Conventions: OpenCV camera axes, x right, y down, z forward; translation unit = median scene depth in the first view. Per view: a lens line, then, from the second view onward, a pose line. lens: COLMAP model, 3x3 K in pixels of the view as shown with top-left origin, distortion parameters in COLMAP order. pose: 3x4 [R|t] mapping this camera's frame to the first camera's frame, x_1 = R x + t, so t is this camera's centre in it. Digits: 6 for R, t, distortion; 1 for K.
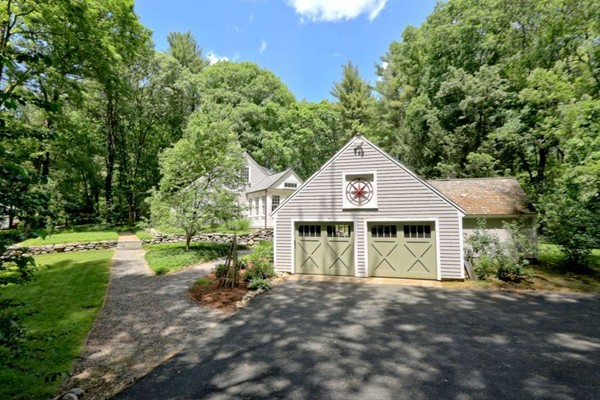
lens RADIAL K [[286.6, 0, 301.0], [0, 286.6, 200.2], [0, 0, 1]] dist [-0.011970, -0.000232]
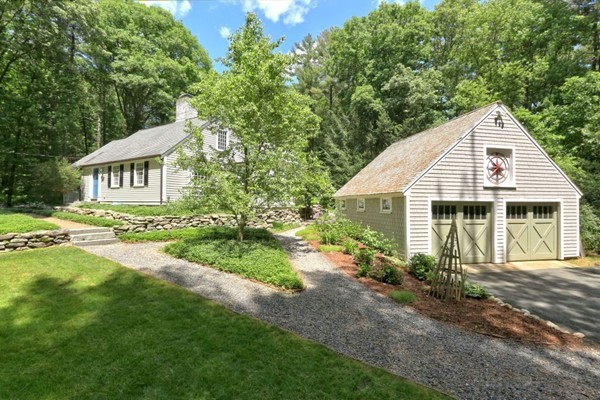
lens RADIAL K [[267.3, 0, 299.5], [0, 267.3, 196.5], [0, 0, 1]] dist [-0.018343, -0.000121]
pose [[0.903721, 0.018830, 0.427708, -0.698889], [-0.044977, 0.997680, 0.051109, 0.044211], [-0.425754, -0.065426, 0.902471, 0.513861]]
